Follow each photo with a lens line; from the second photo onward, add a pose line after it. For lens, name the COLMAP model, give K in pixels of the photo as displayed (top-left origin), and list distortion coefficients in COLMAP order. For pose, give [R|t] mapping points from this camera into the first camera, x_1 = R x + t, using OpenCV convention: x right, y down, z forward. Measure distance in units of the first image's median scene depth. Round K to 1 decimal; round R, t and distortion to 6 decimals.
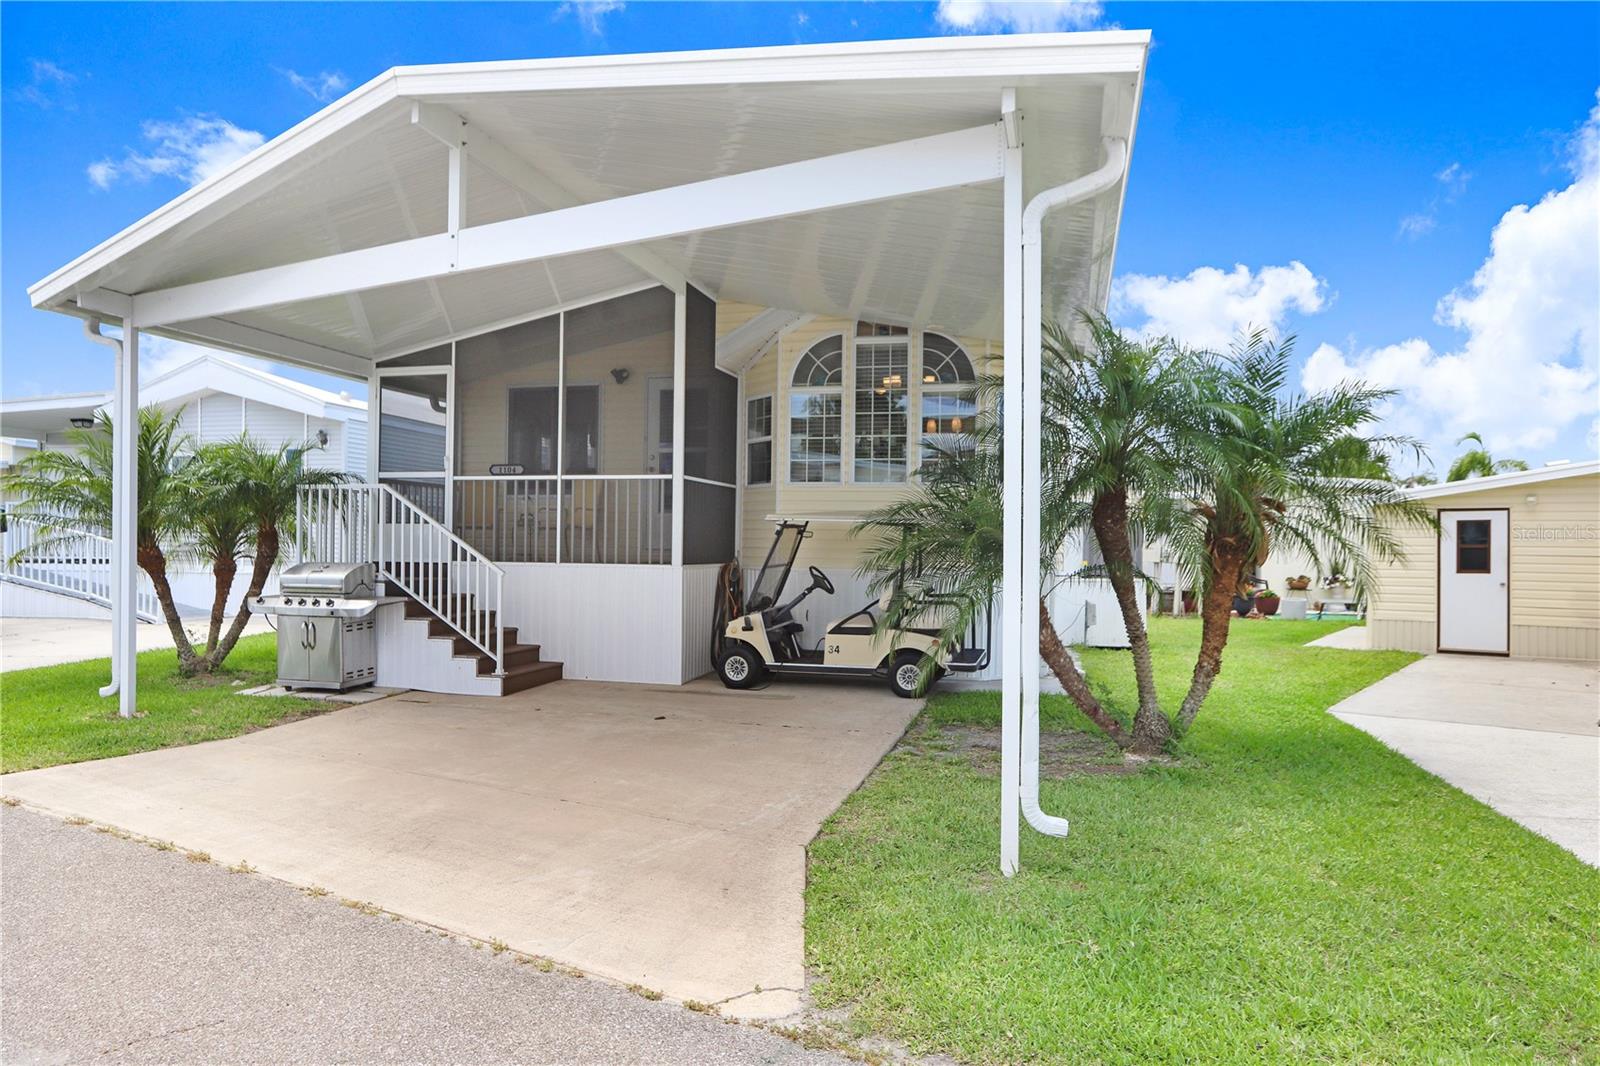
lens RADIAL K [[1157.8, 0, 801.6], [0, 1157.8, 537.5], [0, 0, 1]] dist [-0.013888, -0.003782]
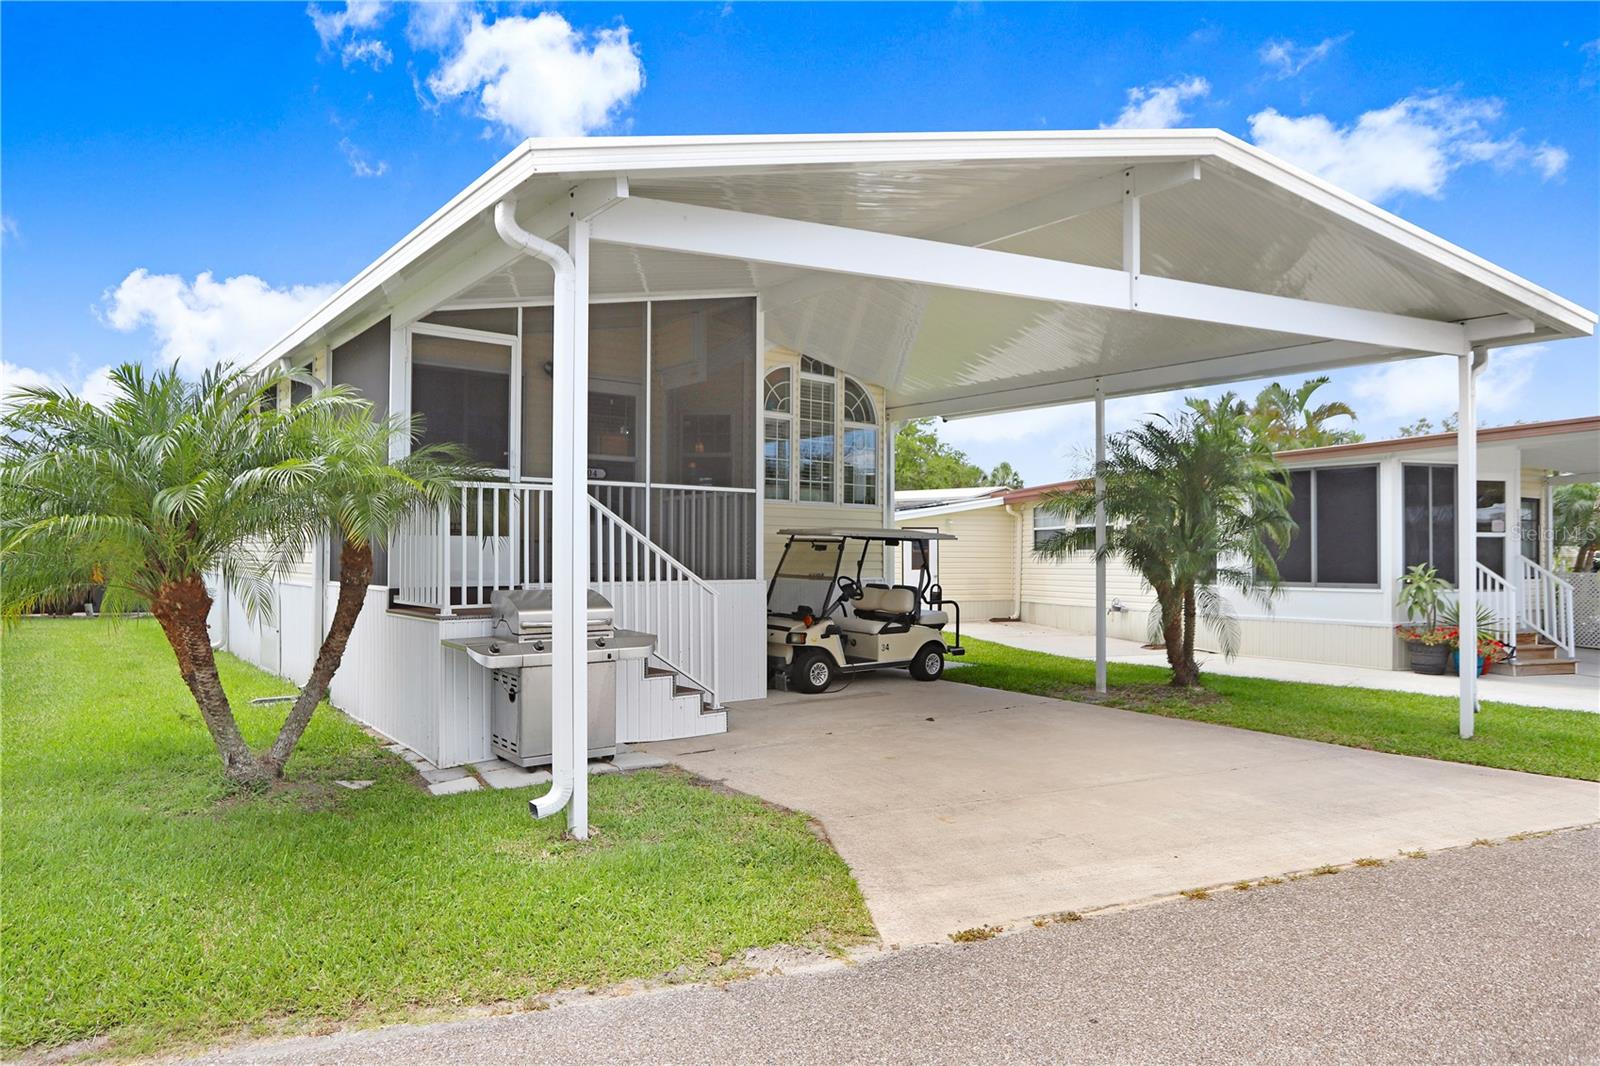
lens RADIAL K [[1019.8, 0, 800.1], [0, 1019.8, 534.4], [0, 0, 1]] dist [-0.023740, -0.000344]
pose [[0.551599, 0.007330, 0.834077, -0.805712], [-0.002592, 0.999972, -0.007074, -0.008440], [-0.834105, 0.001740, 0.551603, 0.469445]]
